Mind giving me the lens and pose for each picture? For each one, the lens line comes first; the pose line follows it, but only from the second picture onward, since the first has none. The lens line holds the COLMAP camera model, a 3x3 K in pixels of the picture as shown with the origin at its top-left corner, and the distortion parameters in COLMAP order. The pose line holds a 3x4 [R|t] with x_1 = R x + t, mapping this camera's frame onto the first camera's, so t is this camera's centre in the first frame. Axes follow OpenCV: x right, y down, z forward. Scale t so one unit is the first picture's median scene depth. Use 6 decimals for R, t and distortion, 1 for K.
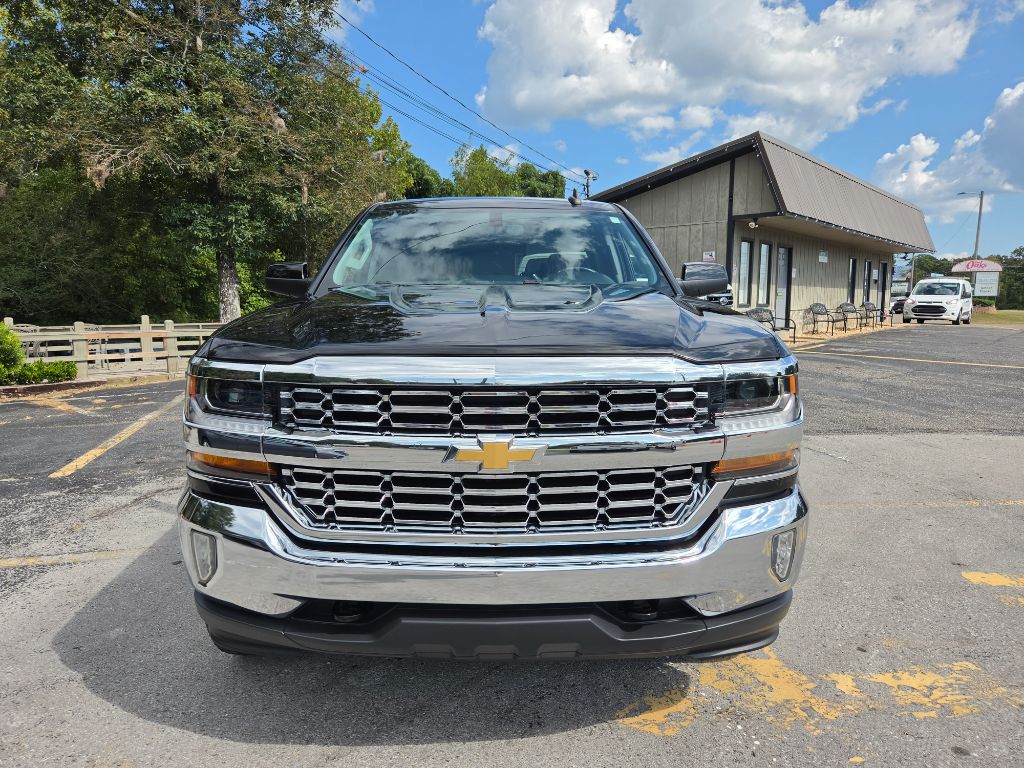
lens RADIAL K [[698.5, 0, 520.3], [0, 698.5, 381.6], [0, 0, 1]] dist [0.053797, -0.046998]
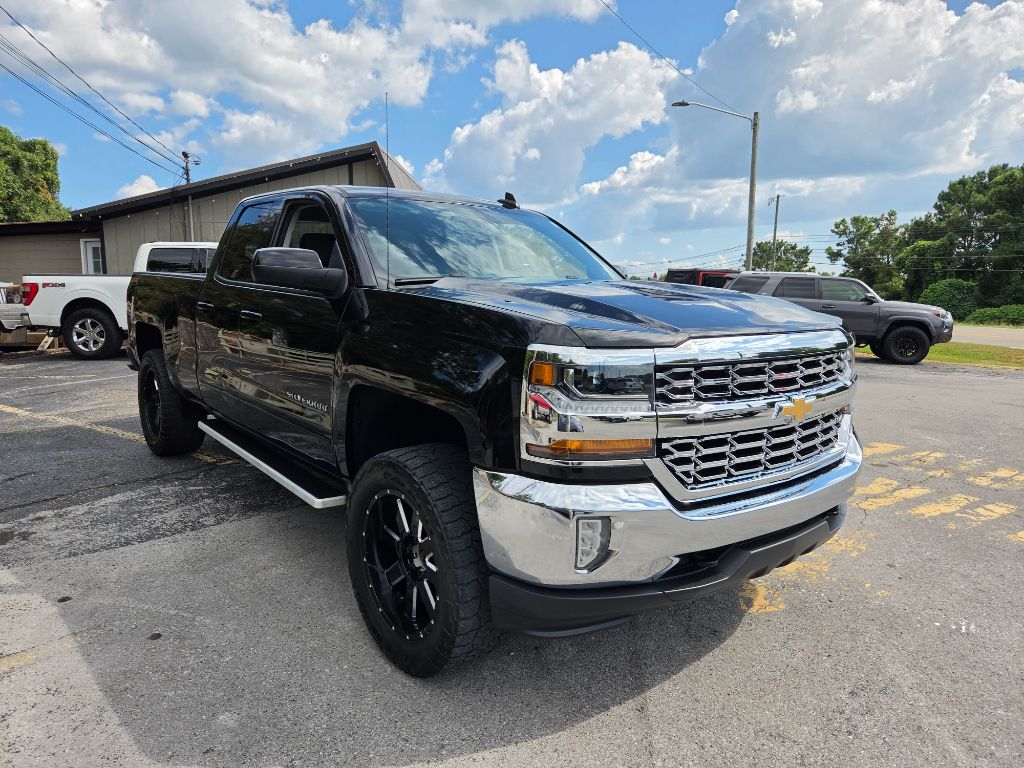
lens RADIAL K [[685.0, 0, 513.0], [0, 685.0, 382.9], [0, 0, 1]] dist [0.048825, -0.041844]
pose [[0.789788, -0.066633, 0.609749, -1.178050], [0.061959, 0.997664, 0.028770, -0.016029], [-0.610242, 0.015058, 0.792072, 0.284466]]
